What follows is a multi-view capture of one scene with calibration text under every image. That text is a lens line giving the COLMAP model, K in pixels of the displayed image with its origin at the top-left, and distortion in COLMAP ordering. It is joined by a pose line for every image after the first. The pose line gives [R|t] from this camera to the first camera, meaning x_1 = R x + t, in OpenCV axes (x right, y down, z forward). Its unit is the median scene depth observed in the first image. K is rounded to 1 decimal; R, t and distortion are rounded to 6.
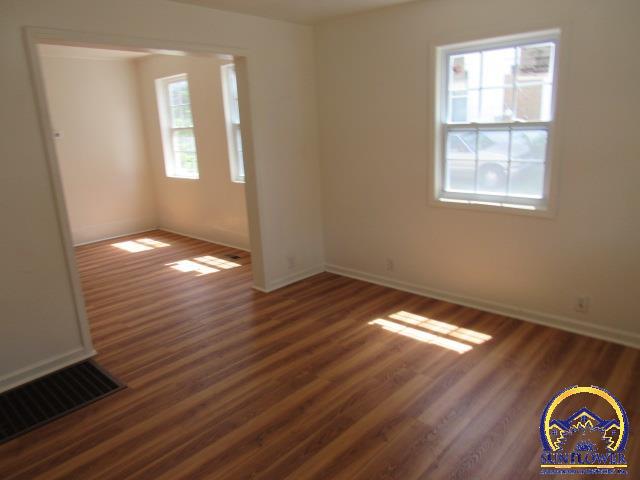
lens RADIAL K [[453.8, 0, 318.3], [0, 453.8, 239.3], [0, 0, 1]] dist [-0.031957, 0.003416]
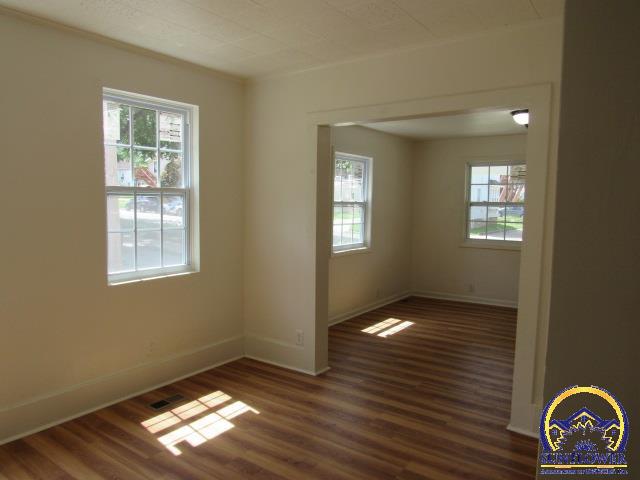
lens RADIAL K [[453.8, 0, 318.3], [0, 453.8, 239.3], [0, 0, 1]] dist [-0.031957, 0.003416]
pose [[-0.120658, -0.030005, 0.992241, -1.176146], [0.242748, 0.968306, 0.058800, -0.227923], [-0.962556, 0.247960, -0.109551, 1.214156]]
